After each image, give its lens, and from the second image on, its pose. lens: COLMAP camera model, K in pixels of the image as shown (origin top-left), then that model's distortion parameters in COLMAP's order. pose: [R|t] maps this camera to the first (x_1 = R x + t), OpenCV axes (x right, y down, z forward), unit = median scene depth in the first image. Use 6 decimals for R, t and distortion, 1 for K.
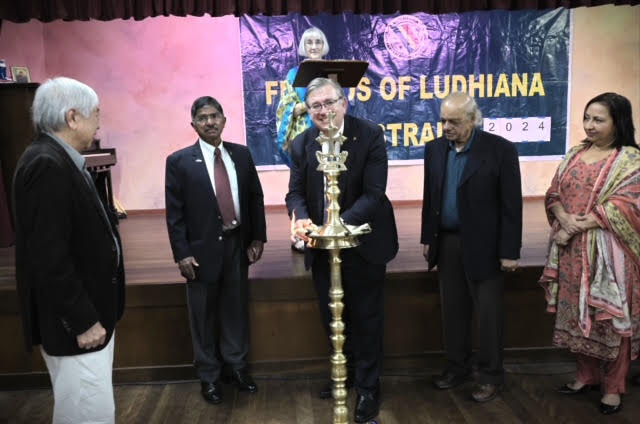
lens RADIAL K [[486.6, 0, 313.2], [0, 486.6, 207.7], [0, 0, 1]] dist [0.011400, -0.001088]
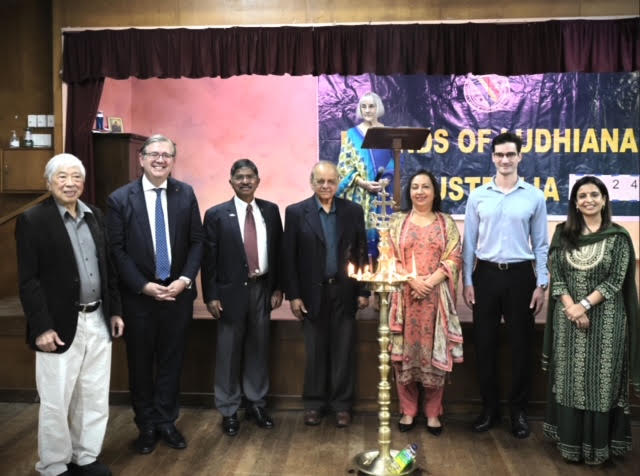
lens RADIAL K [[575.0, 0, 320.0], [0, 575.0, 238.0], [0, 0, 1]] dist [0.004897, 0.002894]
pose [[0.990276, 0.041807, -0.132686, 0.025523], [-0.046936, 0.998258, -0.035761, 0.001671], [0.130960, 0.041641, 0.990513, -0.164800]]
